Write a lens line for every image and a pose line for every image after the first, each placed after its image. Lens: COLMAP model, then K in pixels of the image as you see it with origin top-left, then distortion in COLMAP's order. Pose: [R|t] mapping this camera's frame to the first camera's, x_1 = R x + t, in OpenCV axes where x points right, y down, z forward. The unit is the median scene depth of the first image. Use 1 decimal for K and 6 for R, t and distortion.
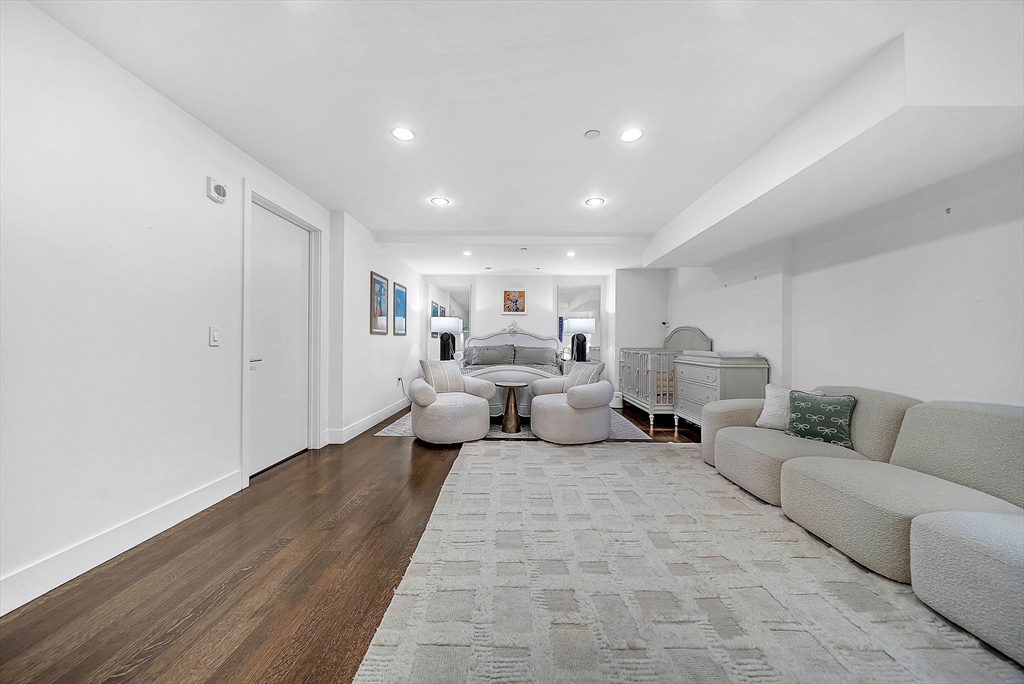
lens RADIAL K [[363.3, 0, 512.0], [0, 363.3, 342.0], [0, 0, 1]] dist [-0.000982, -0.000139]
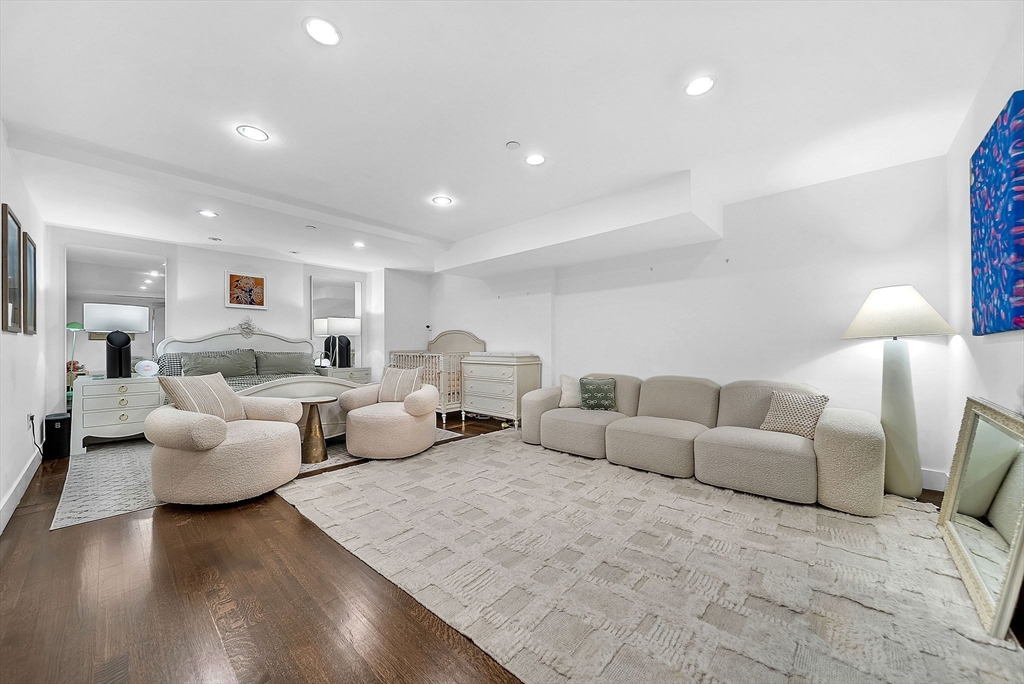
lens RADIAL K [[372.0, 0, 510.9], [0, 372.0, 347.0], [0, 0, 1]] dist [-0.000099, -0.000030]
pose [[0.664691, -0.010909, 0.747038, -0.341521], [0.006259, 0.999940, 0.009034, -0.001508], [-0.747092, -0.001329, 0.664719, 0.169327]]
